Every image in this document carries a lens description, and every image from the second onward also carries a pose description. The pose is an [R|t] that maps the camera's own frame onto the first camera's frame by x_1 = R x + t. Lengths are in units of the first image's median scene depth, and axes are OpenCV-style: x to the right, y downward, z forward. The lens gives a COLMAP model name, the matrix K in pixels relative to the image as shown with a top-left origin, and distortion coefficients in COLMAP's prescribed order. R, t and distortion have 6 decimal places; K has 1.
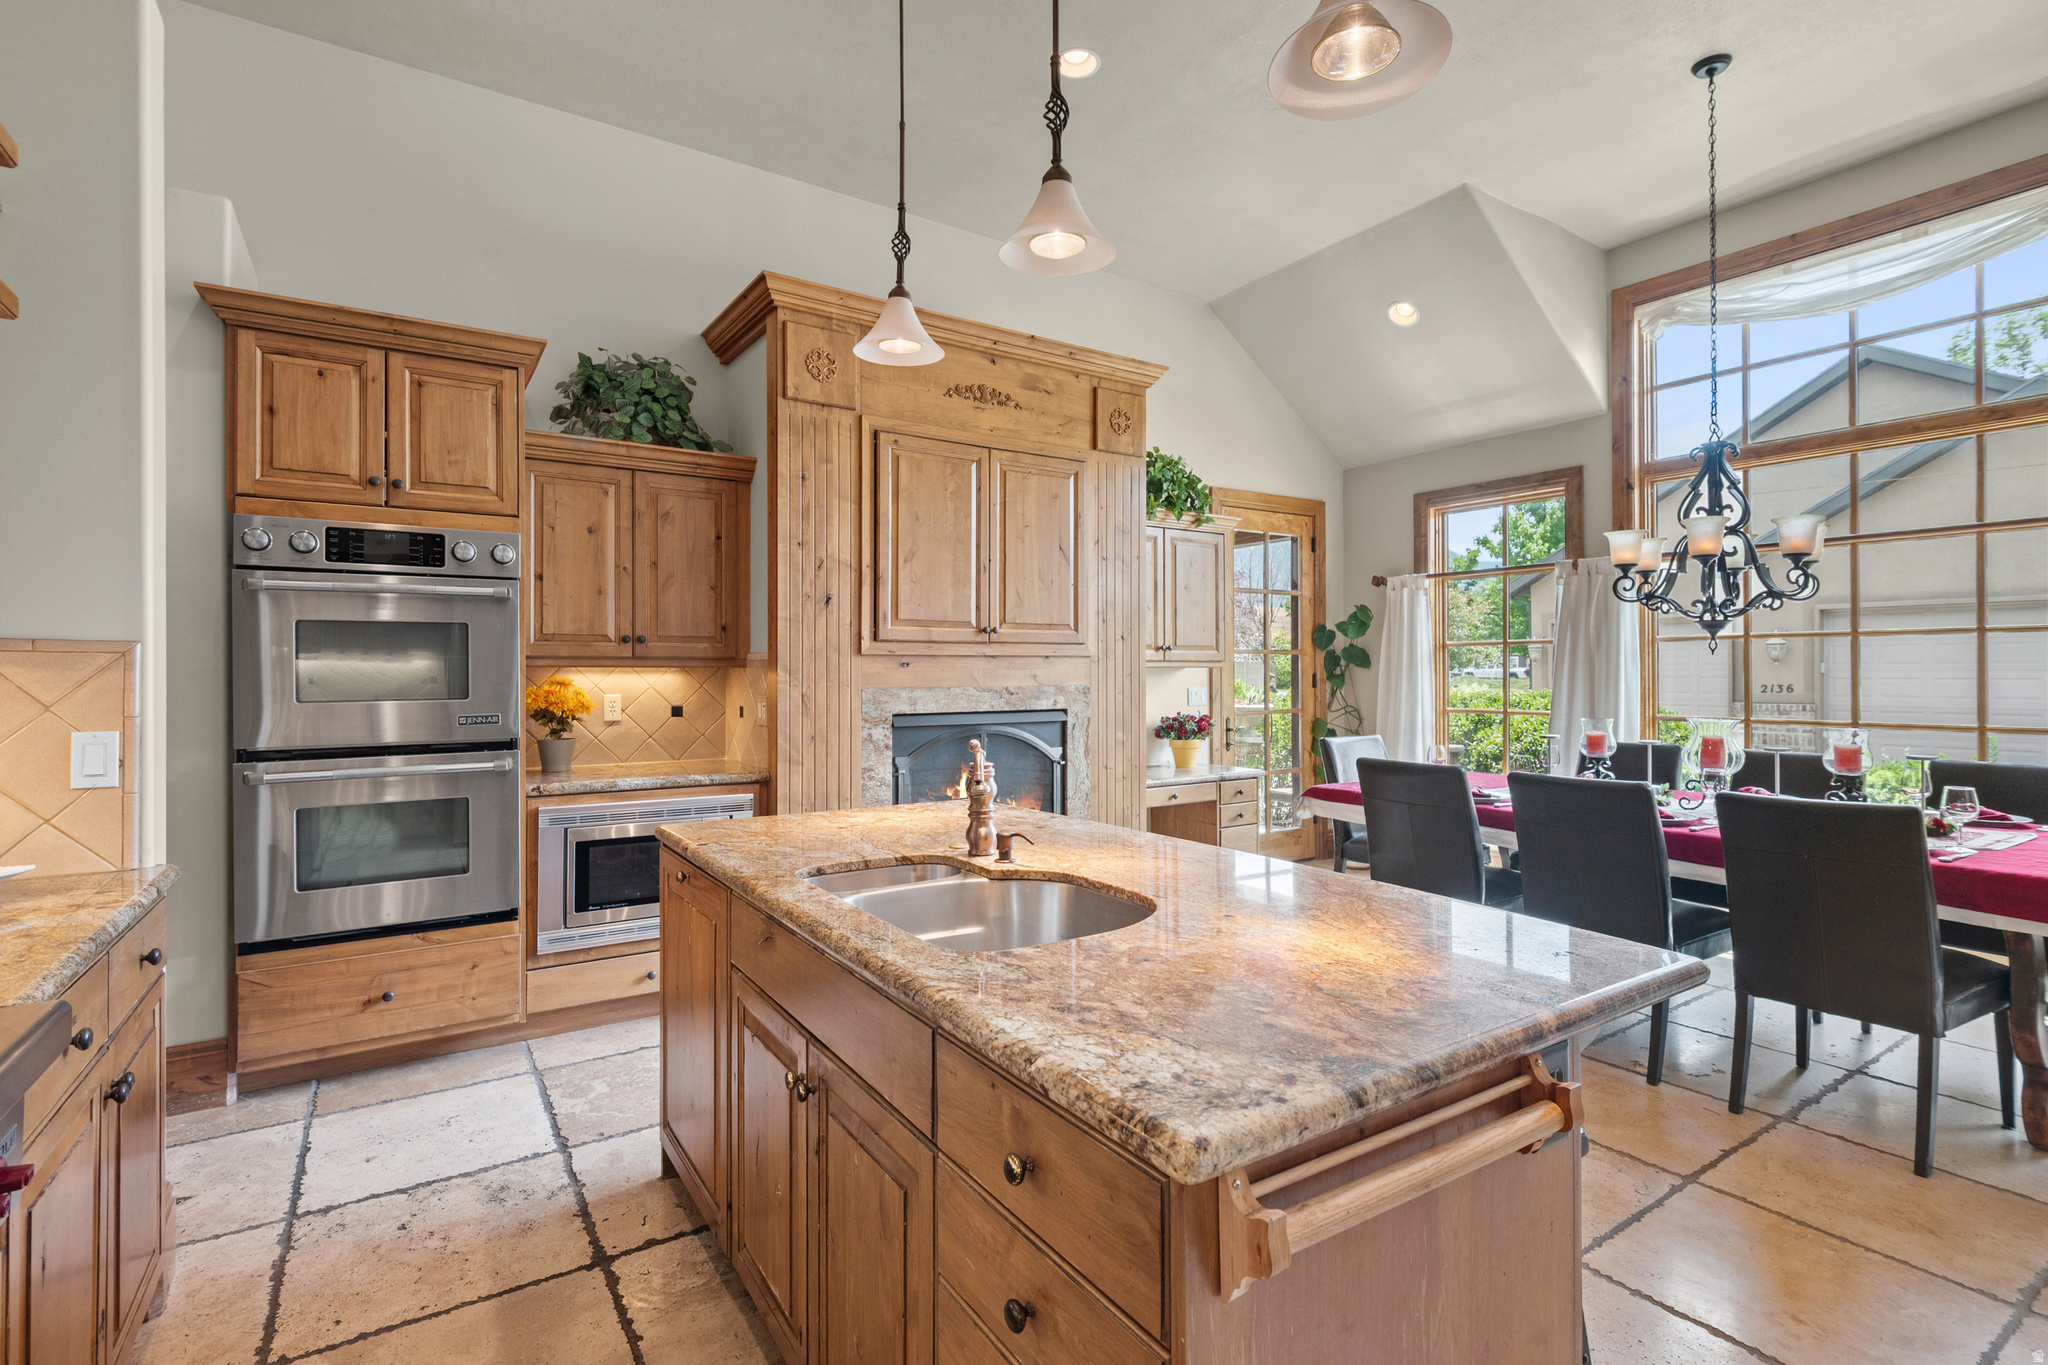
lens RADIAL K [[937.7, 0, 1029.7], [0, 937.7, 676.5], [0, 0, 1]] dist [0.001176, -0.000020]
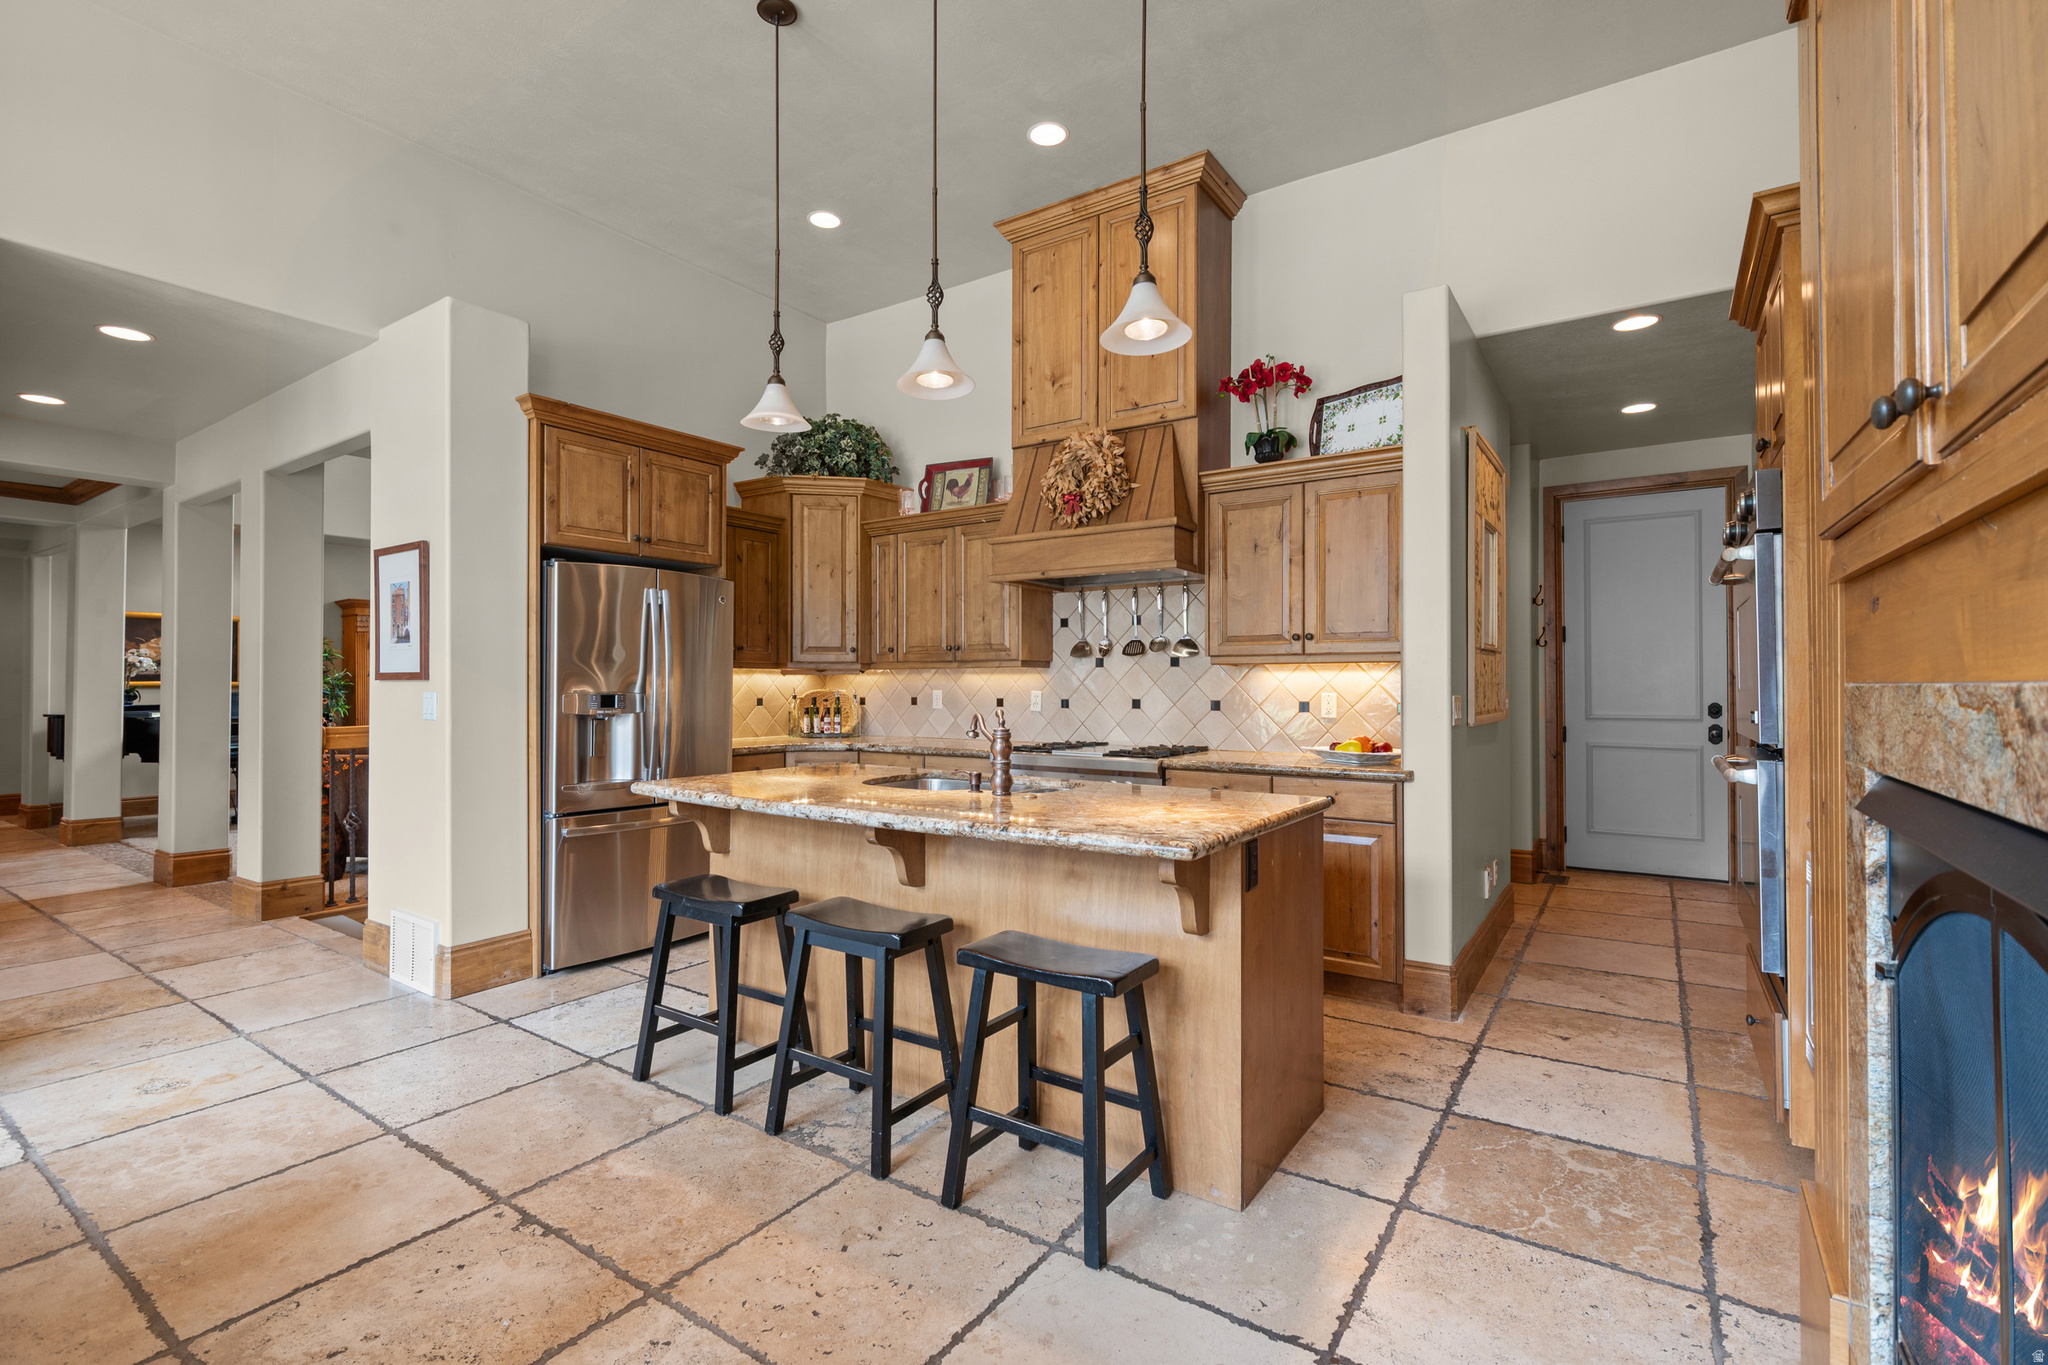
lens RADIAL K [[937.7, 0, 1018.6], [0, 937.7, 676.3], [0, 0, 1]] dist [0.001176, -0.000020]
pose [[-0.929026, -0.002431, -0.370007, 0.157713], [-0.000635, 0.999987, -0.004978, 0.008103], [0.370014, -0.004389, -0.929016, 0.825156]]
